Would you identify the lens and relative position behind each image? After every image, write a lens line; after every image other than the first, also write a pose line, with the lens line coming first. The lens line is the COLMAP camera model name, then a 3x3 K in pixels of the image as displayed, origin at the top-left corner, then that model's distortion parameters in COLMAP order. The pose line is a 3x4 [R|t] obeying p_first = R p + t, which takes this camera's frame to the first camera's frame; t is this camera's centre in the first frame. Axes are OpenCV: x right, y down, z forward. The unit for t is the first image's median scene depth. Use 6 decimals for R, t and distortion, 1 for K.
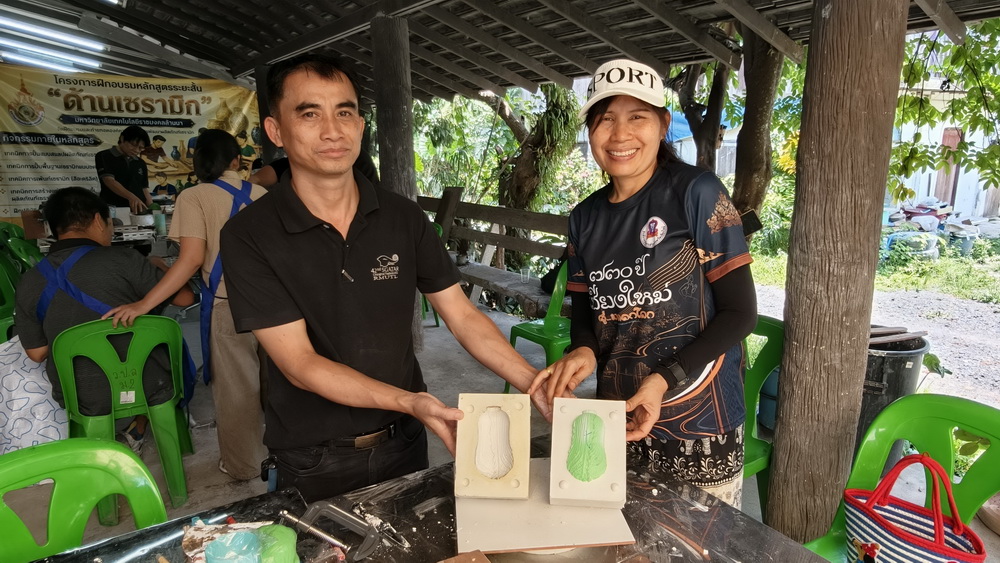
lens RADIAL K [[660.8, 0, 529.1], [0, 660.8, 296.6], [0, 0, 1]] dist [0.003308, -0.000073]
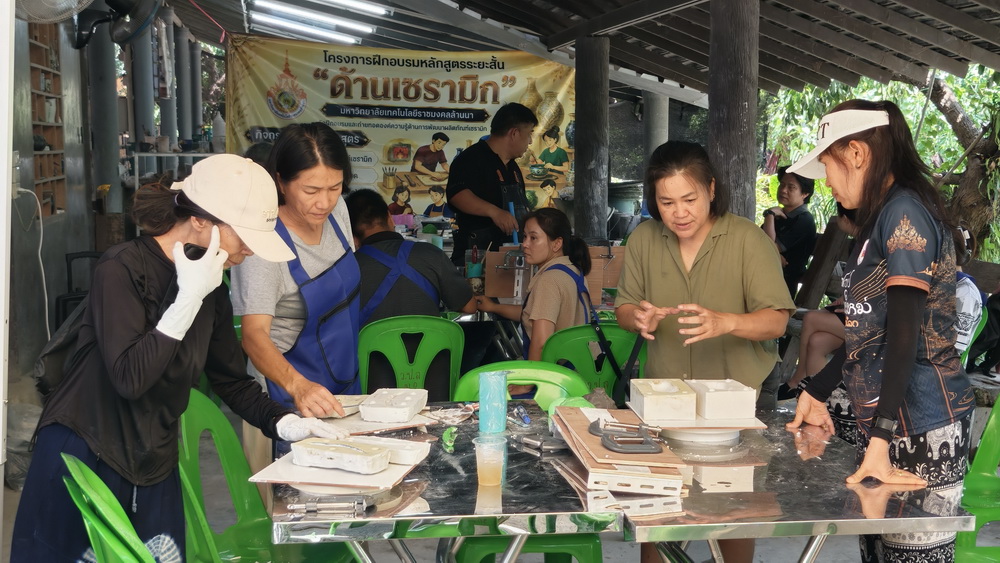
lens RADIAL K [[1435.3, 0, 534.3], [0, 1435.3, 284.6], [0, 0, 1]] dist [0.207494, -0.077273]
pose [[0.908088, 0.053922, -0.415293, 0.167927], [-0.106111, 0.988940, -0.103621, 0.060455], [0.405113, 0.138164, 0.903767, -0.308155]]
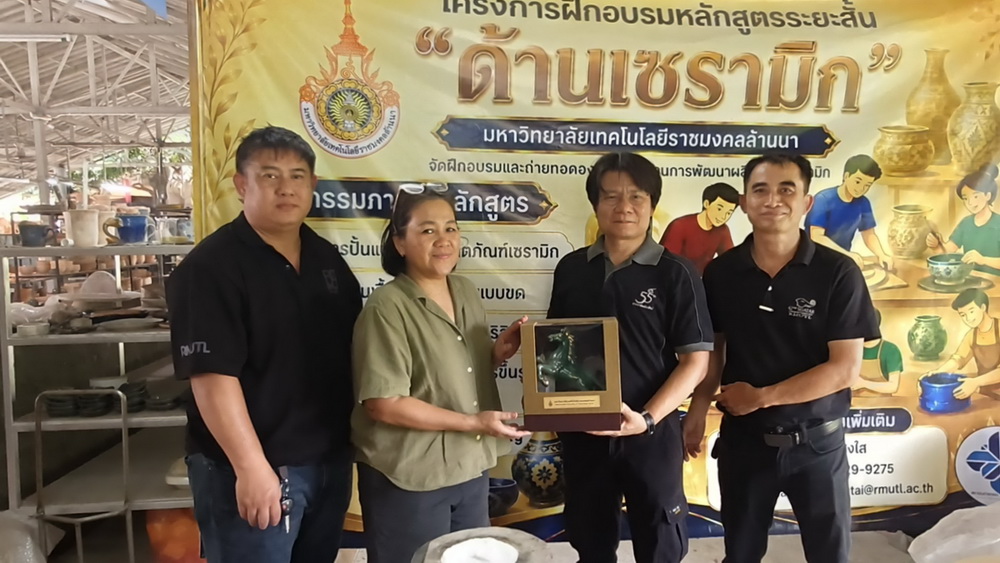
lens RADIAL K [[664.3, 0, 539.1], [0, 664.3, 250.8], [0, 0, 1]] dist [0.018883, -0.000245]
pose [[0.861635, 0.058649, -0.504129, -0.510343], [-0.114465, 0.990165, -0.080446, -0.193955], [0.494453, 0.127020, 0.859874, 0.761081]]
